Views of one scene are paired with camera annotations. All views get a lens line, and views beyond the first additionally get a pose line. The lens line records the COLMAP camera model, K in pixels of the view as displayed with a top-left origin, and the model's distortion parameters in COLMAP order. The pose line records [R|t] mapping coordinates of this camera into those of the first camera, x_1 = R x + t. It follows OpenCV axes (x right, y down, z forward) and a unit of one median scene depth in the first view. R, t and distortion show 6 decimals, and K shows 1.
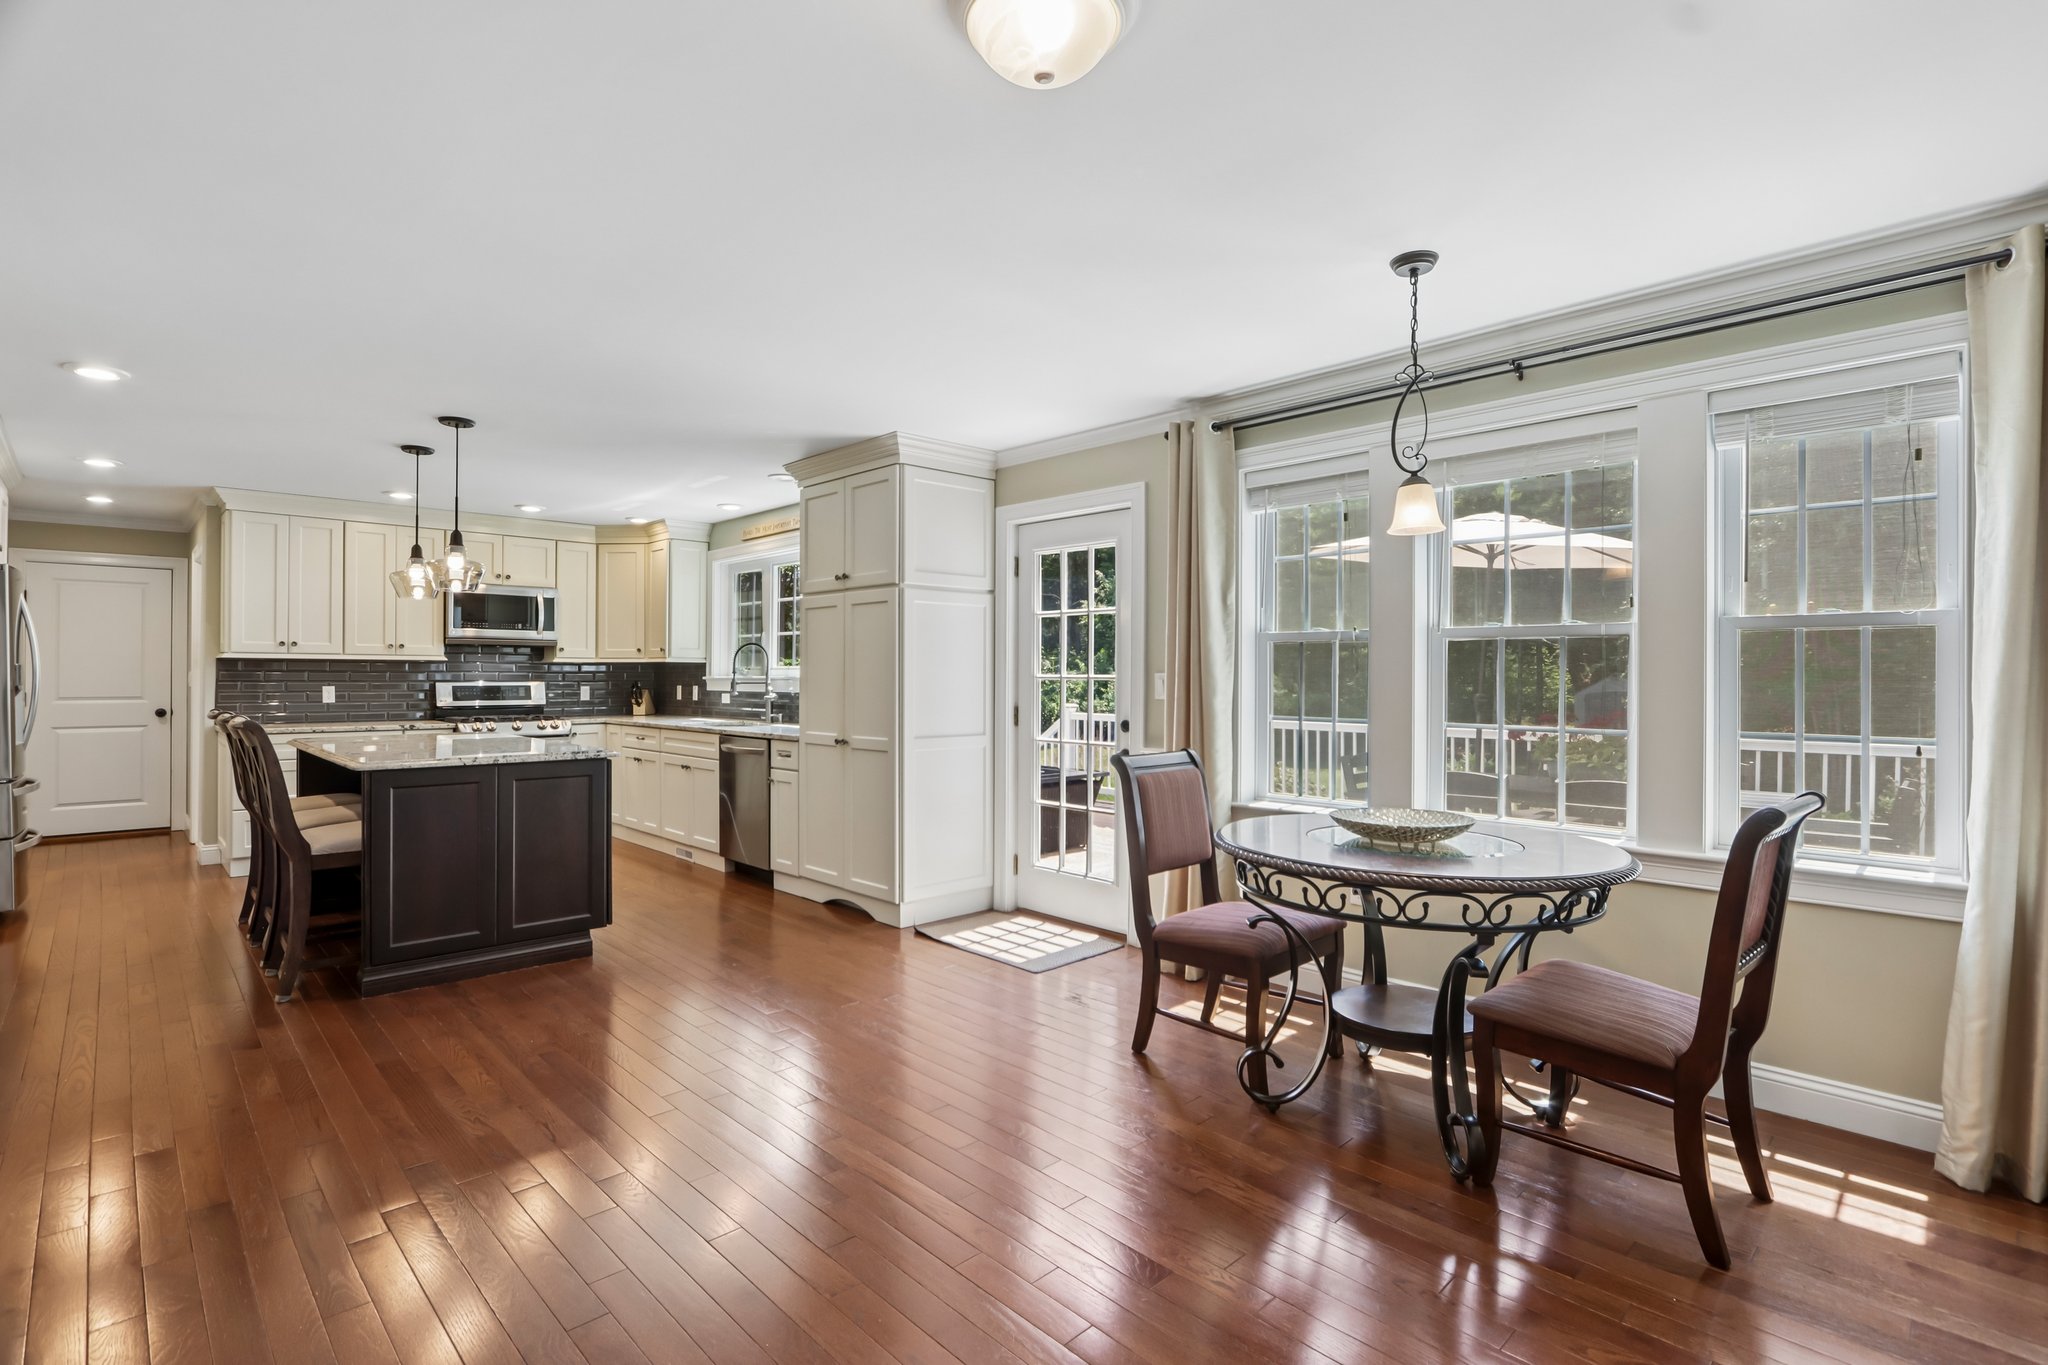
lens RADIAL K [[982.4, 0, 1020.5], [0, 982.4, 670.4], [0, 0, 1]] dist [-0.004767, -0.001162]
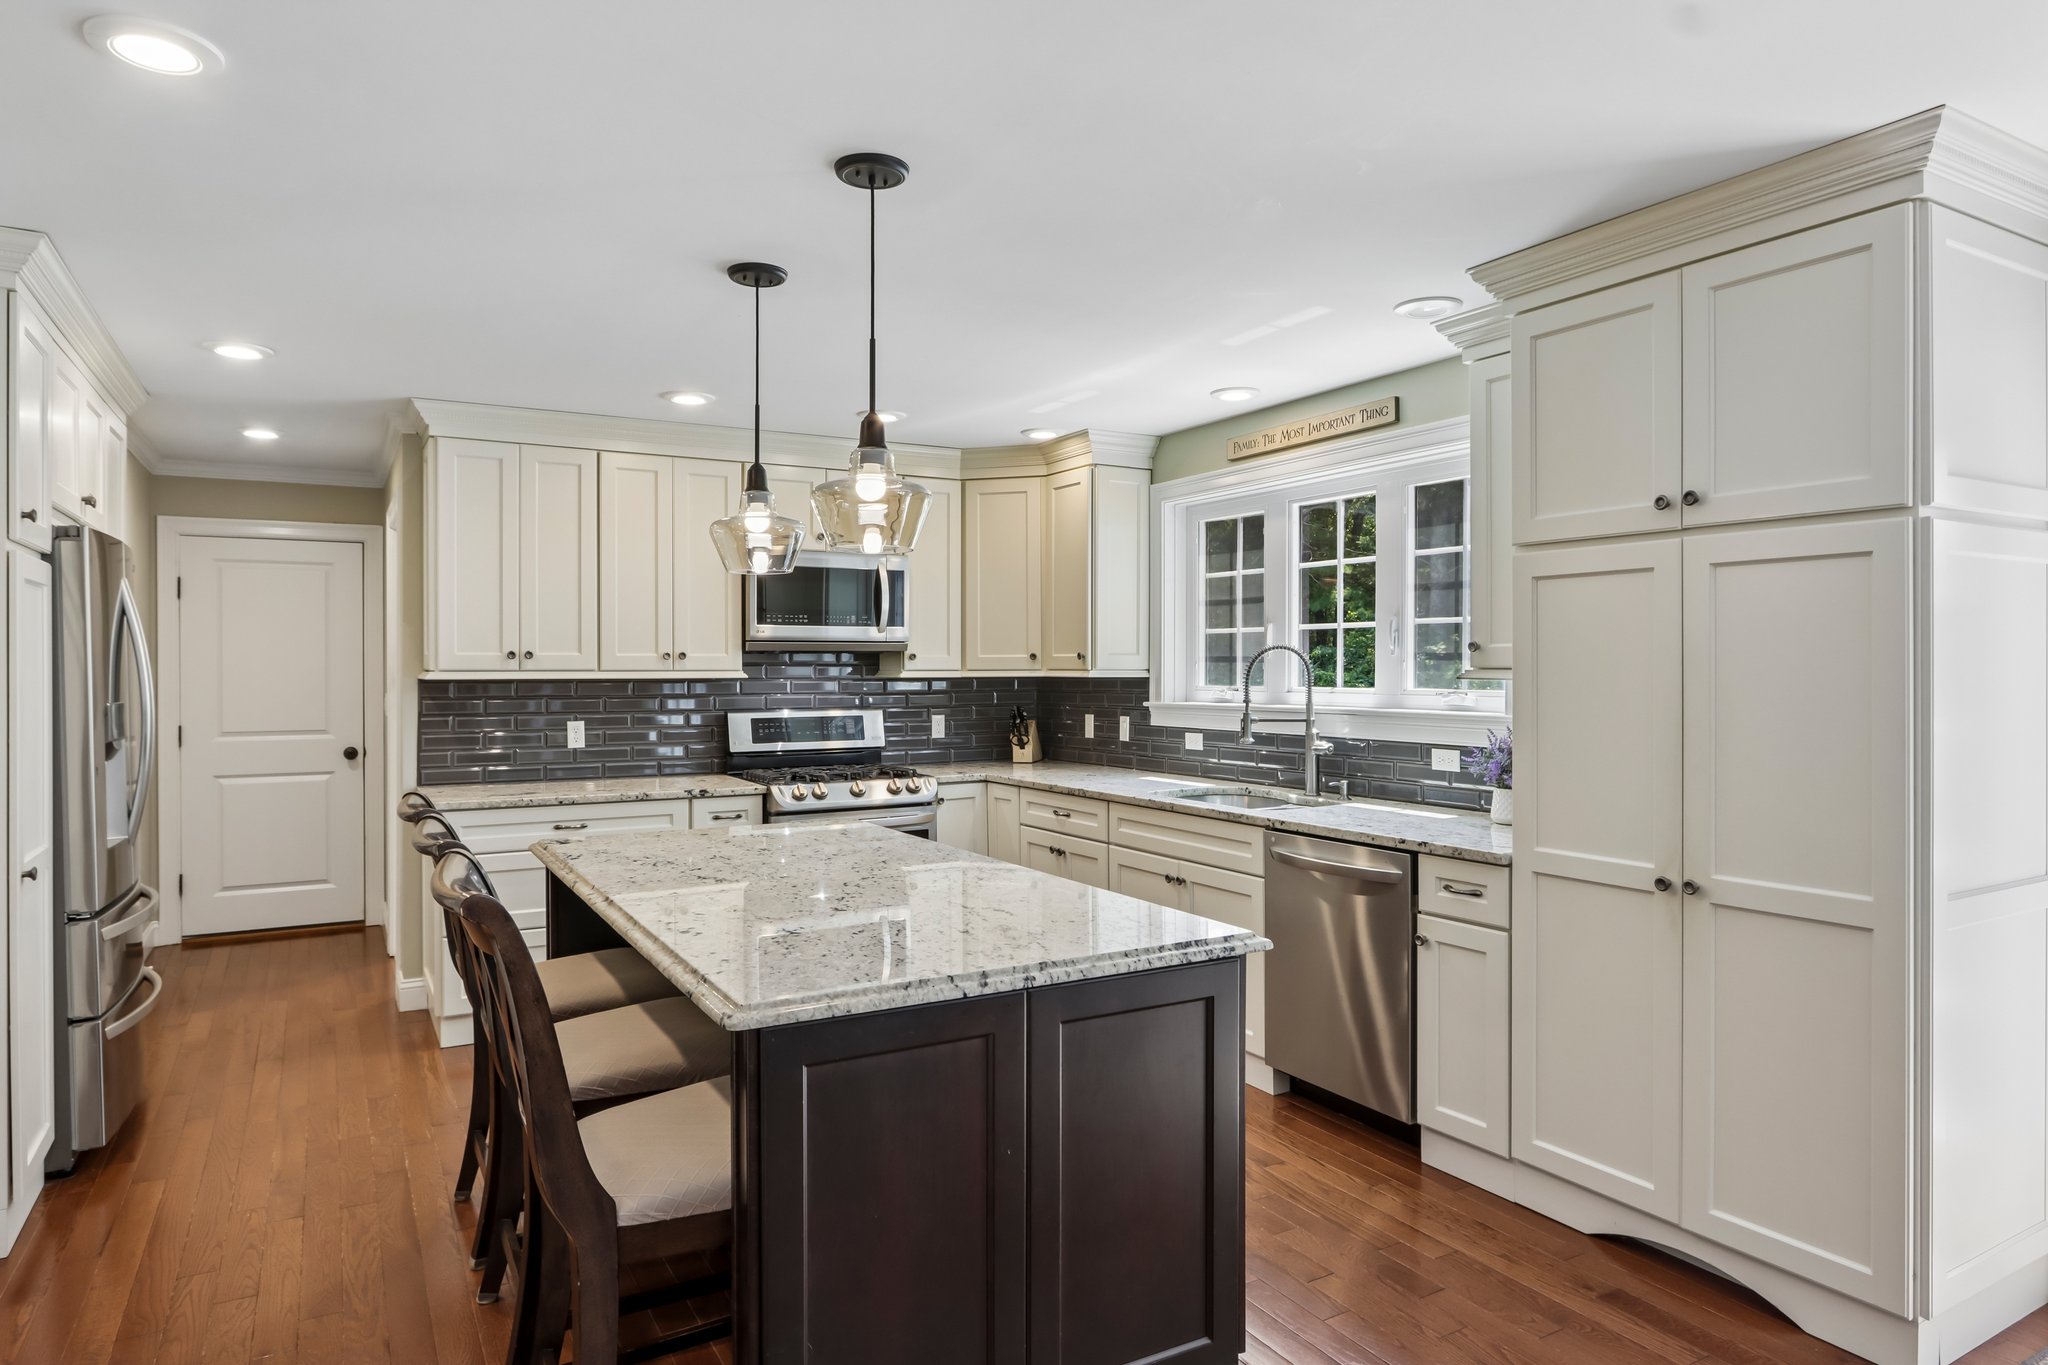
lens RADIAL K [[1230.0, 0, 1022.6], [0, 1230.0, 669.9], [0, 0, 1]] dist [-0.003897, 0.002111]
pose [[0.972200, -0.004369, -0.234111, -0.236578], [0.006127, 0.999958, 0.006784, -0.018936], [0.234071, -0.008030, 0.972186, 0.294688]]
